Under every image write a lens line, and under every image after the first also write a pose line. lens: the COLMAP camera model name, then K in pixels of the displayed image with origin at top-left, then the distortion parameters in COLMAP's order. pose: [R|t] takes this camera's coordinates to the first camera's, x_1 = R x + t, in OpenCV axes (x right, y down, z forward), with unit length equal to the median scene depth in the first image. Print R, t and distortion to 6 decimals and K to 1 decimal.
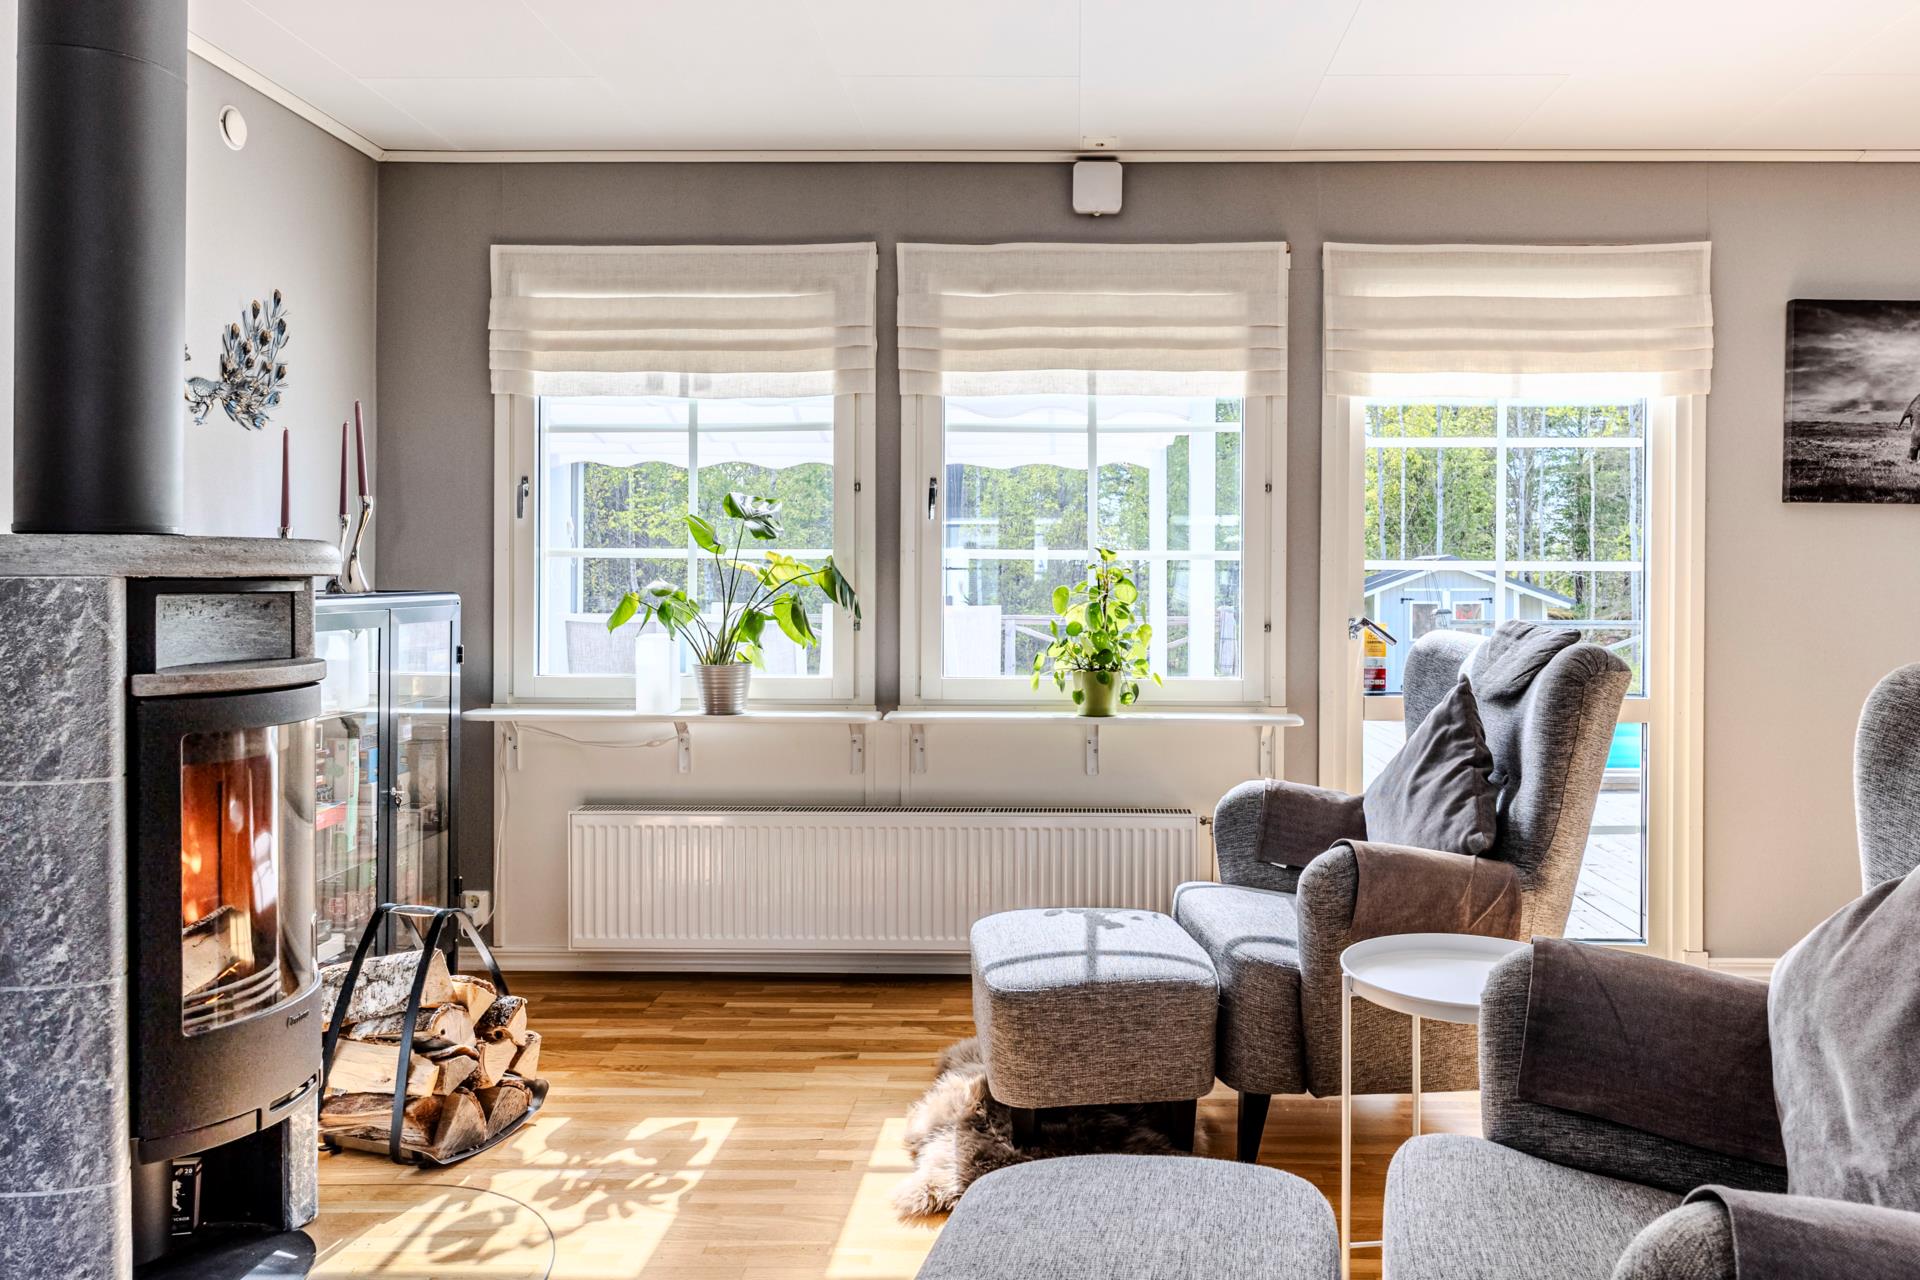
lens RADIAL K [[1260.2, 0, 1126.5], [0, 1260.2, 584.9], [0, 0, 1]] dist [0.004833, -0.003323]
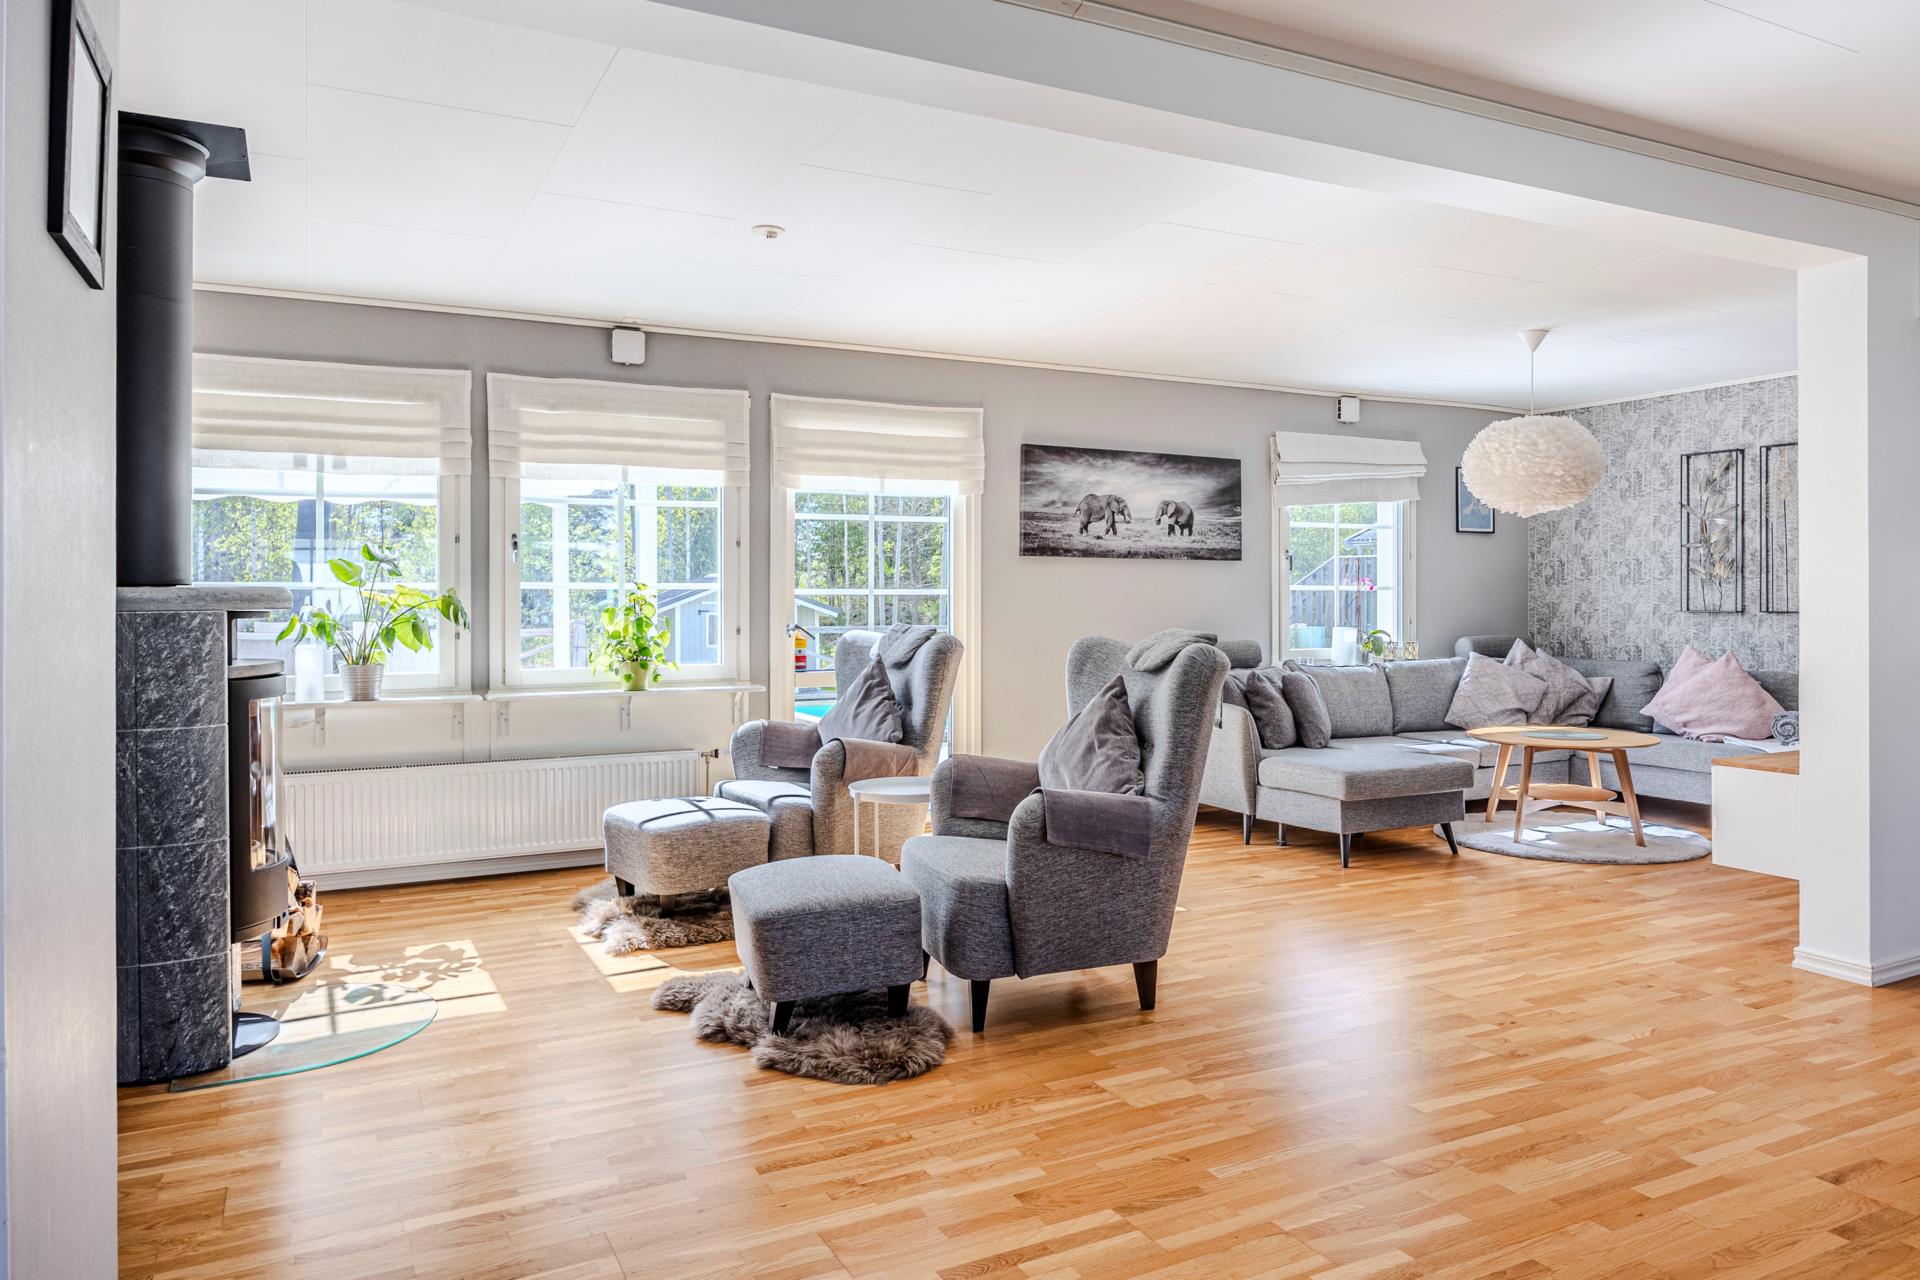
lens RADIAL K [[1221.9, 0, 972.0], [0, 1221.9, 602.5], [0, 0, 1]] dist [-0.002871, 0.000047]
pose [[0.890265, -0.008973, 0.455354, -0.334994], [0.006606, 0.999955, 0.006791, -0.011695], [-0.455395, -0.003037, 0.890284, -0.521357]]
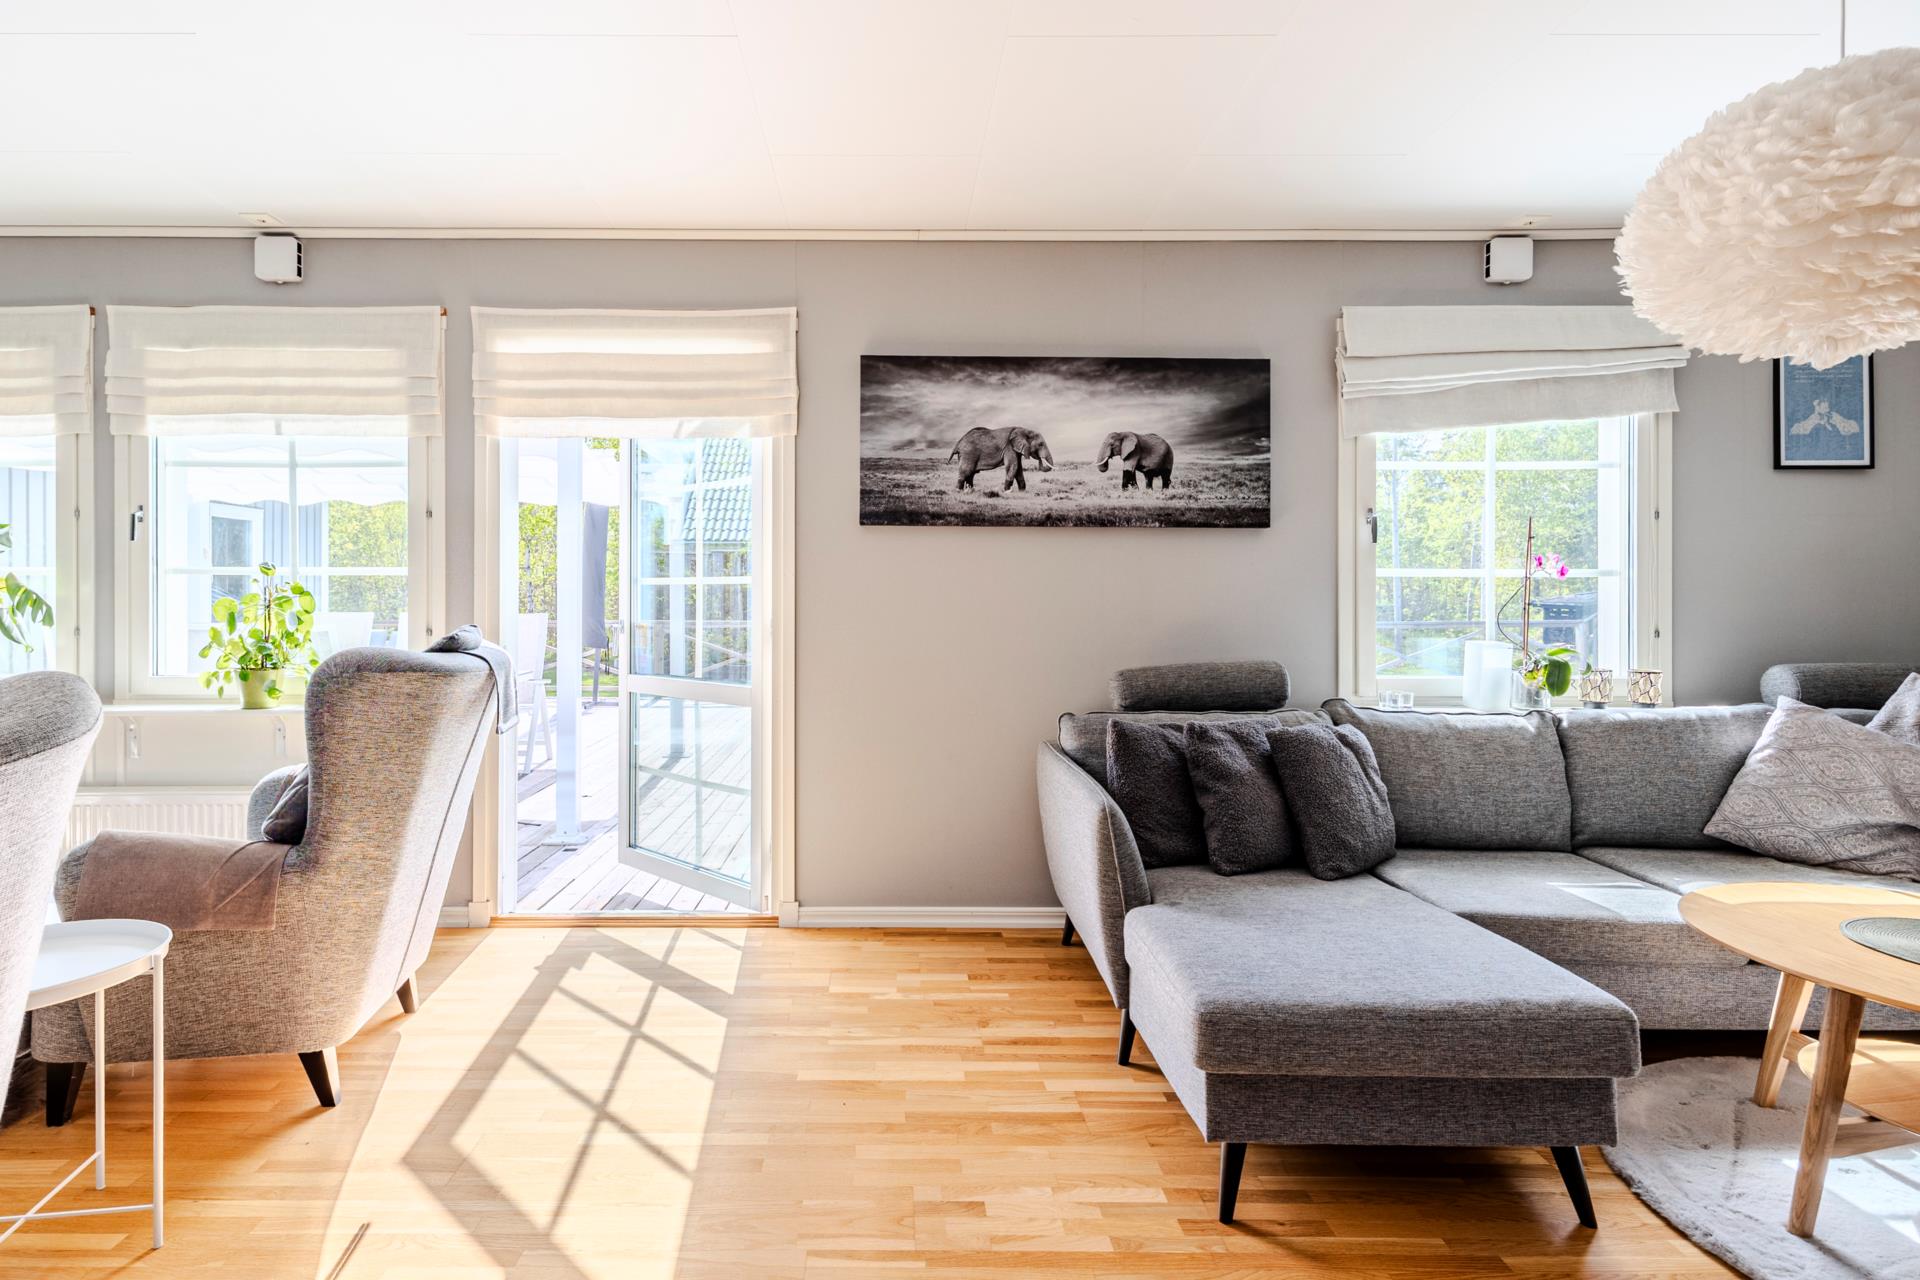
lens RADIAL K [[925.2, 0, 962.3], [0, 925.2, 598.4], [0, 0, 1]] dist [0.015579, -0.001597]
pose [[0.999887, -0.004357, 0.014384, 0.611093], [0.004327, 0.999988, 0.002086, 0.002551], [-0.014393, -0.002024, 0.999894, 0.121013]]
